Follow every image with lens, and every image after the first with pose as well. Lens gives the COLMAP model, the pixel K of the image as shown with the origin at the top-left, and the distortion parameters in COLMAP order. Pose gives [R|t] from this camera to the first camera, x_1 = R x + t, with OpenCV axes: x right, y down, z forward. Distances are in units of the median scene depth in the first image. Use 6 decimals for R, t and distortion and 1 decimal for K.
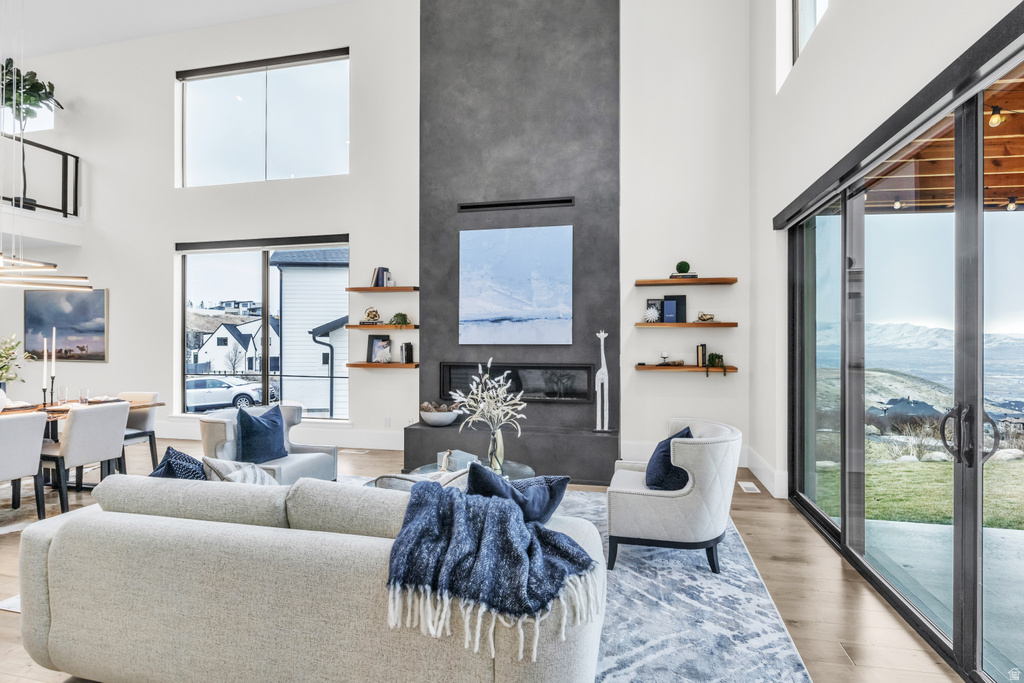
lens RADIAL K [[514.6, 0, 512.0], [0, 514.6, 341.5], [0, 0, 1]] dist [-0.001057, -0.000418]
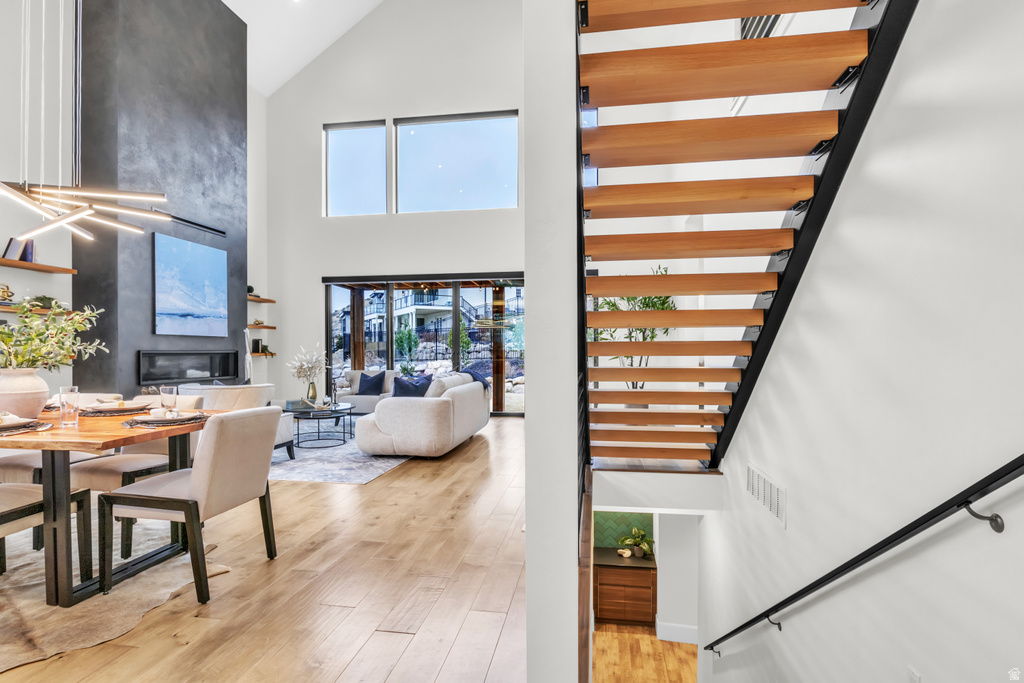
lens RADIAL K [[518.9, 0, 513.4], [0, 518.9, 348.2], [0, 0, 1]] dist [0.001377, 0.000079]
pose [[-0.064851, 0.004457, 0.997885, -1.286644], [0.002384, 0.999988, -0.004311, 0.042365], [-0.997892, 0.002099, -0.064861, 0.308155]]
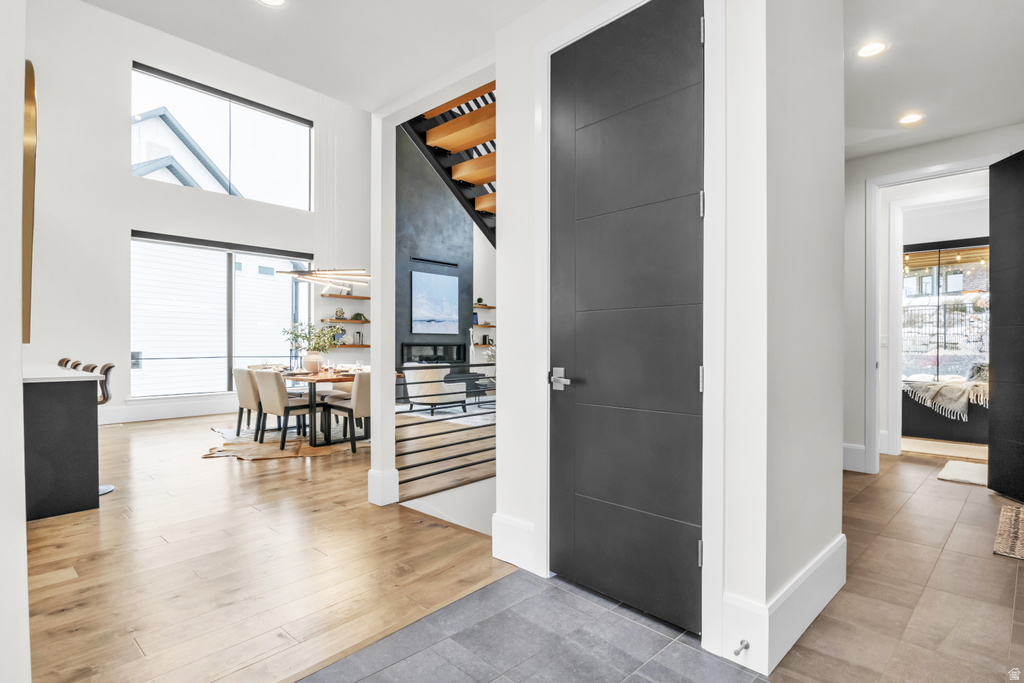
lens RADIAL K [[514.6, 0, 512.0], [0, 514.6, 341.5], [0, 0, 1]] dist [-0.001057, -0.000418]
pose [[0.482239, 0.003183, 0.876034, -1.553545], [-0.002613, 0.999994, -0.002195, 0.038615], [-0.876036, -0.001231, 0.482244, -0.193264]]
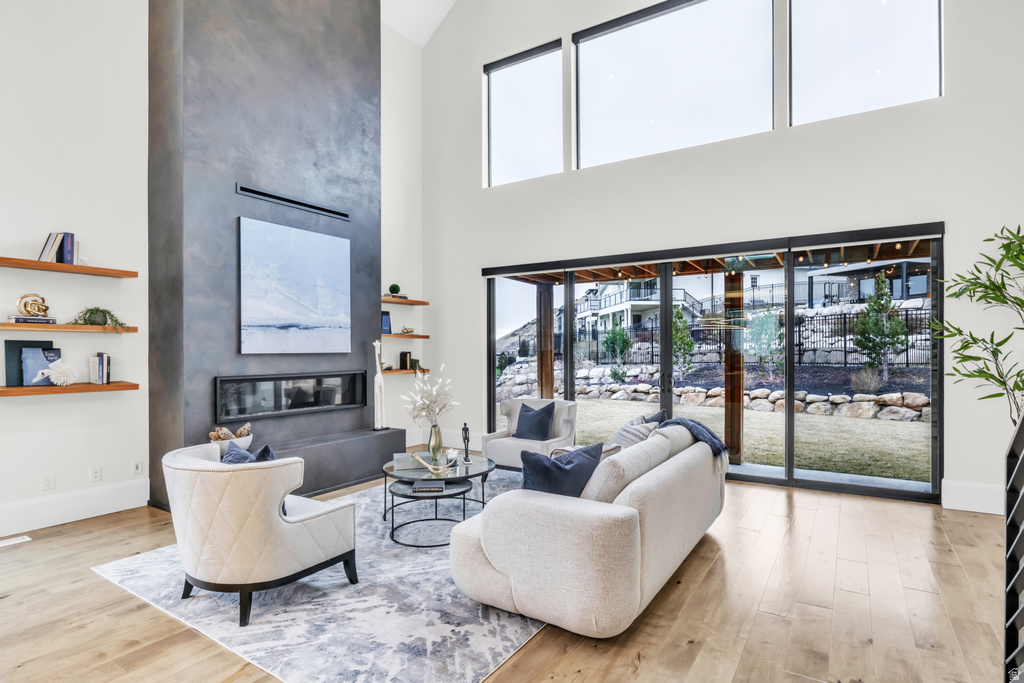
lens RADIAL K [[531.8, 0, 512.5], [0, 531.8, 346.1], [0, 0, 1]] dist [-0.004714, -0.000241]
pose [[0.341199, 0.002307, 0.939988, -0.762891], [0.002762, 0.999990, -0.003457, -0.003222], [-0.939987, 0.003776, 0.341189, 0.307345]]
